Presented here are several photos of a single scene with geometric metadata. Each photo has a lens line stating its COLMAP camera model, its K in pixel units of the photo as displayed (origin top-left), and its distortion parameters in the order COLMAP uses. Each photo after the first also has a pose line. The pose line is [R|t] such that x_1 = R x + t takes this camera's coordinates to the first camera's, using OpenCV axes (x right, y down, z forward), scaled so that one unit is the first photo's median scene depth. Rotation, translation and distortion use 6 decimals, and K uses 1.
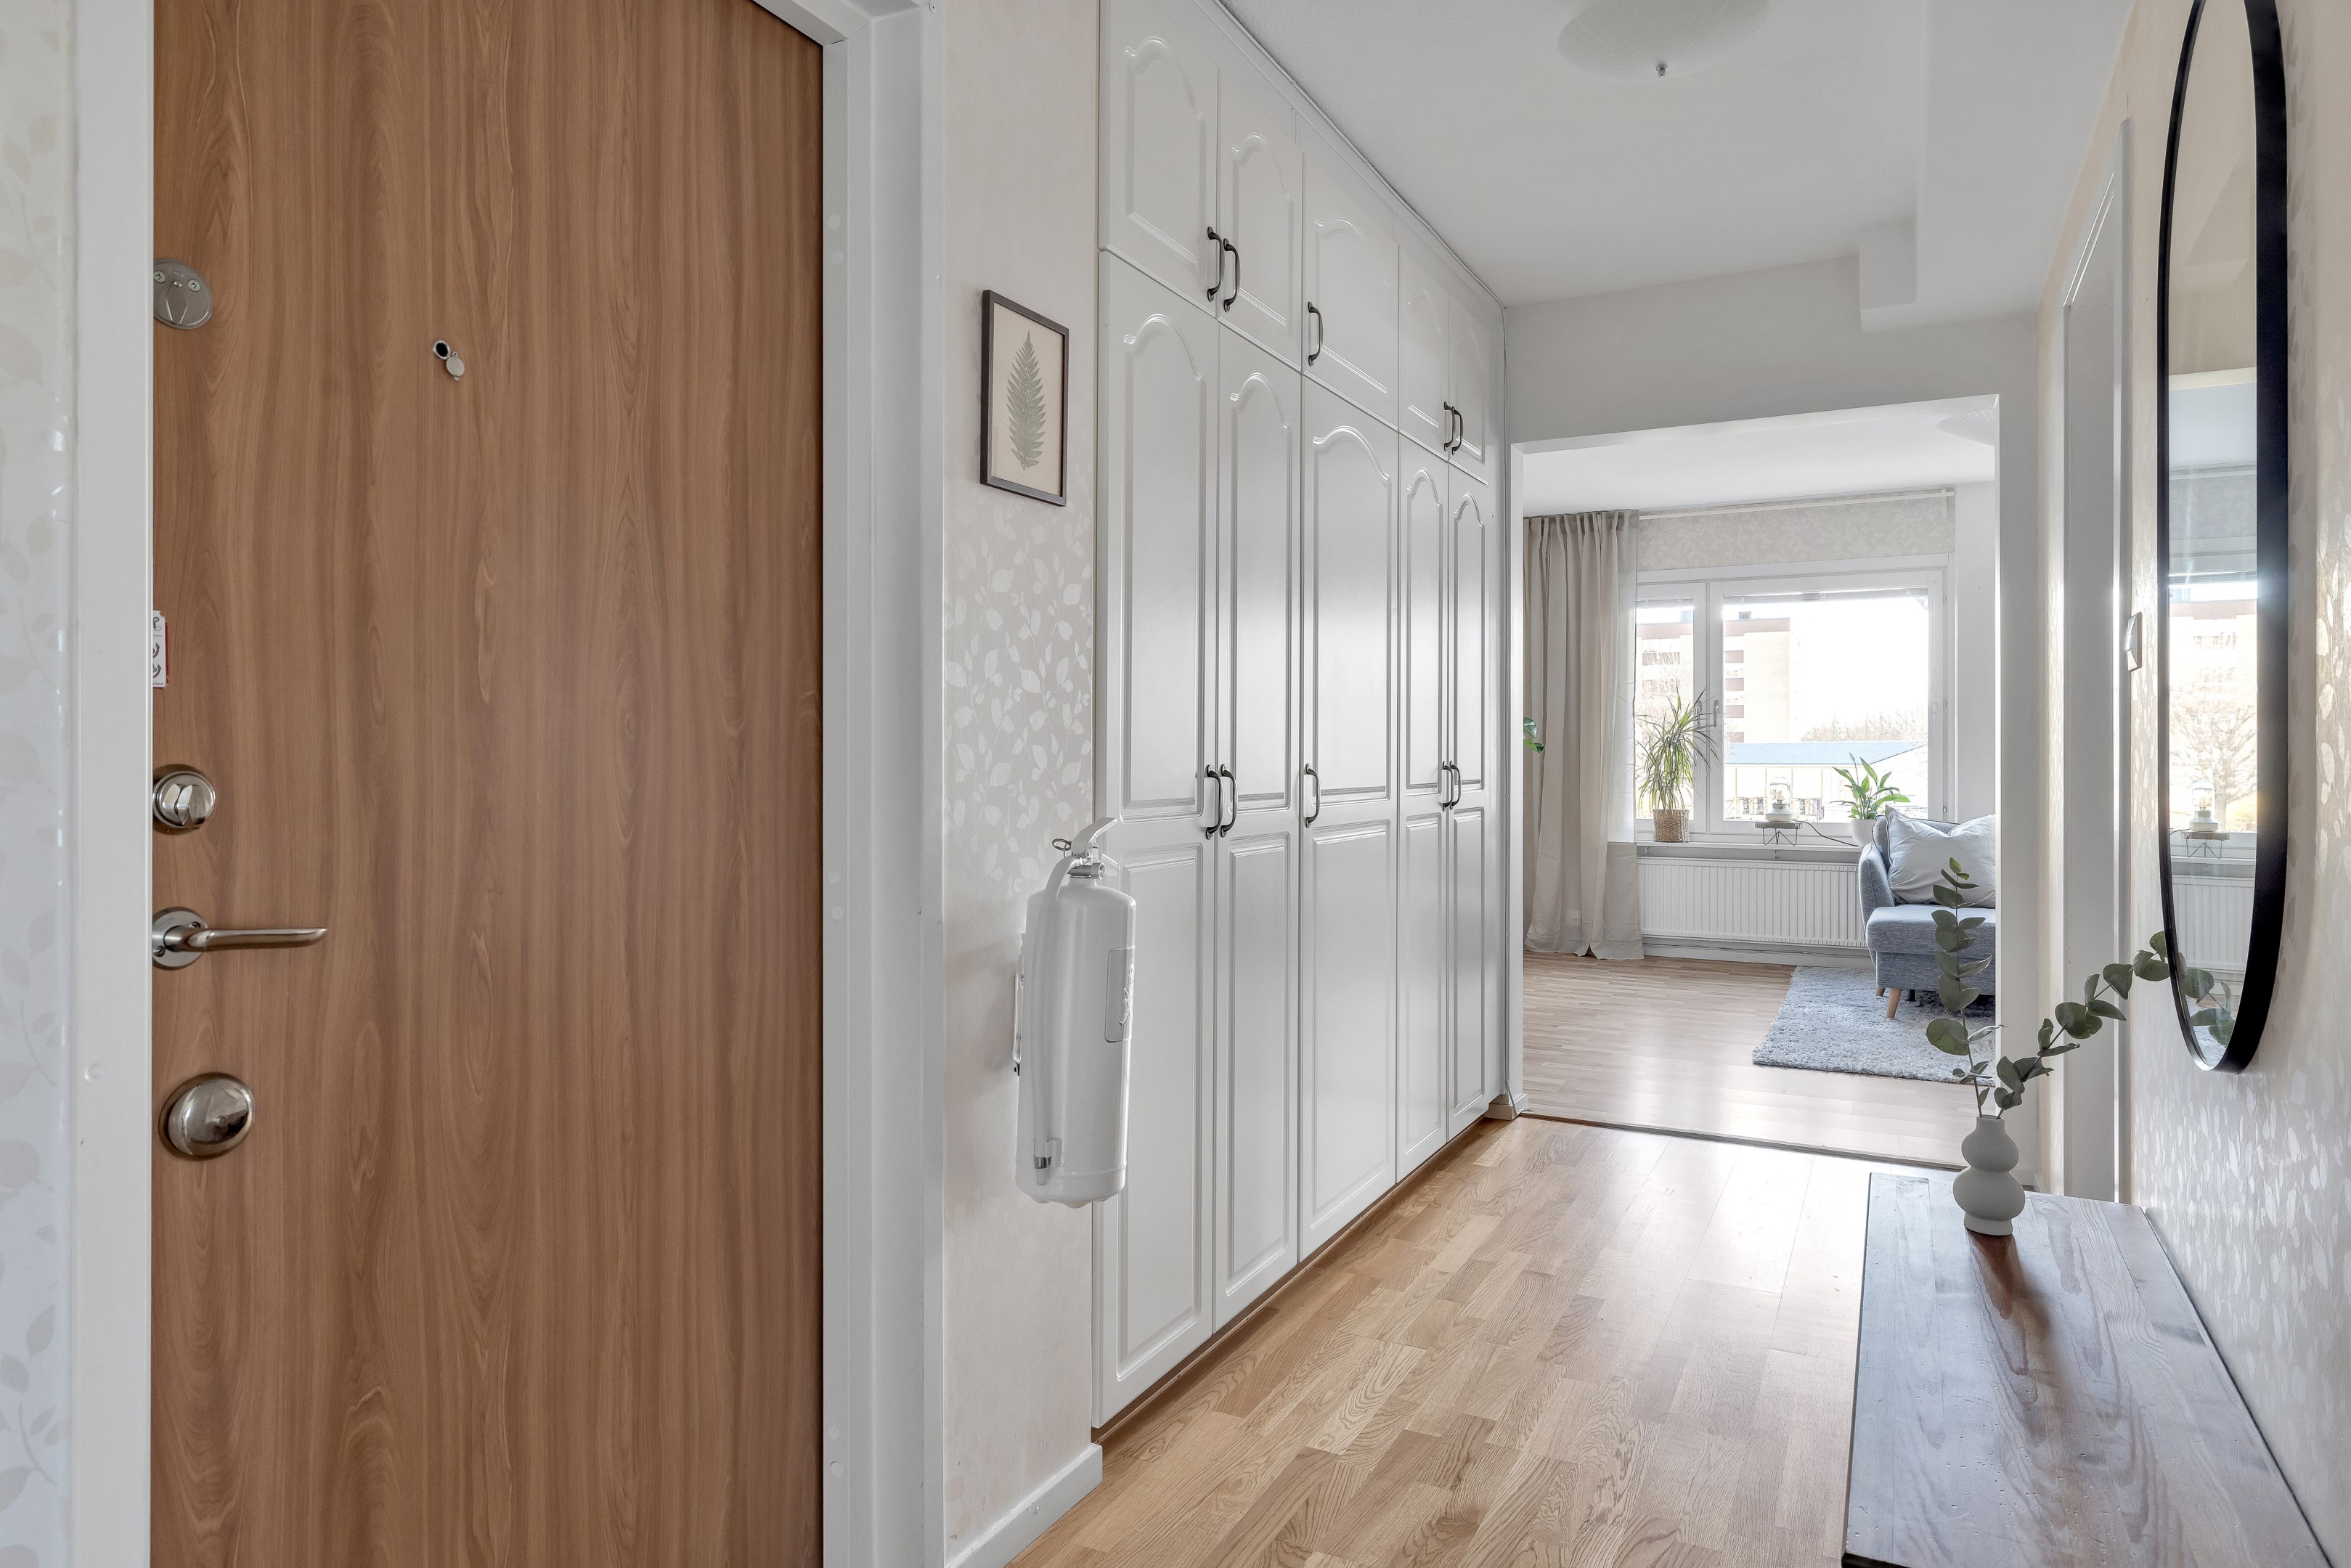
lens RADIAL K [[1448.4, 0, 1171.5], [0, 1448.4, 752.0], [0, 0, 1]] dist [0.009596, 0.003145]
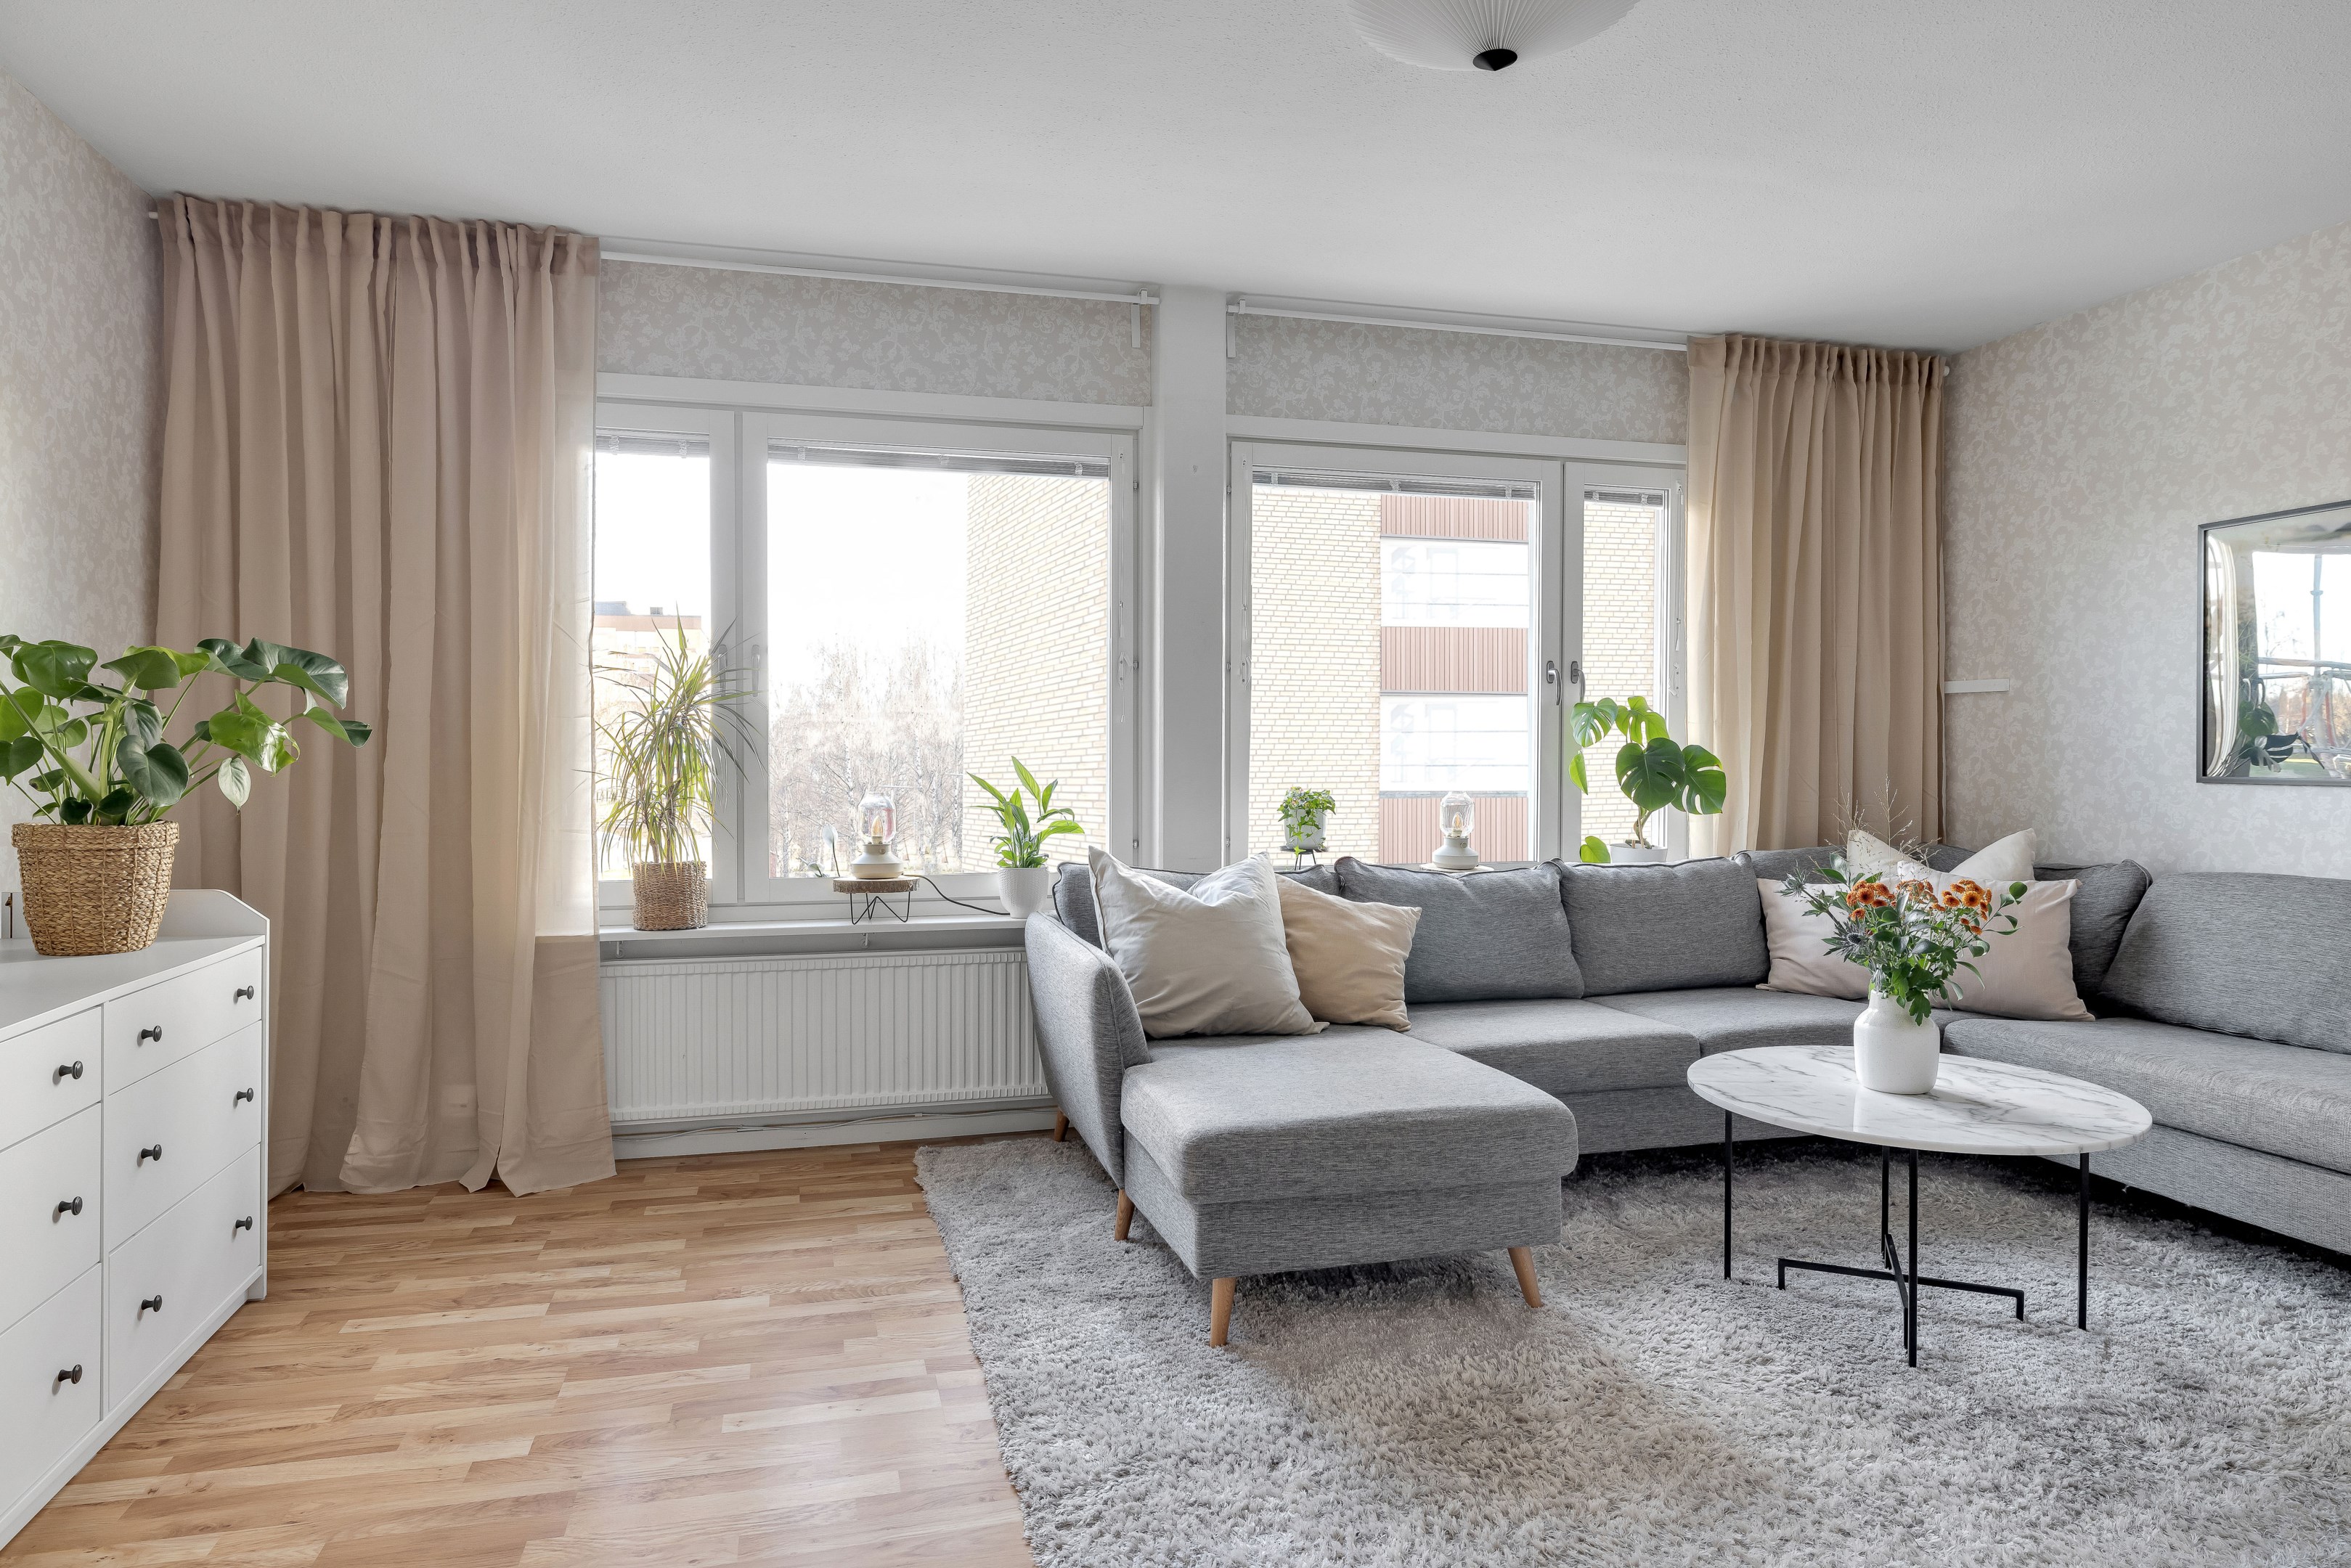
lens RADIAL K [[1448.4, 0, 1169.5], [0, 1448.4, 767.1], [0, 0, 1]] dist [0.009596, 0.003145]
pose [[0.744552, -0.009725, 0.667493, 0.142341], [-0.002282, 0.999851, 0.017112, -0.001431], [-0.667560, -0.014264, 0.744419, 0.520938]]
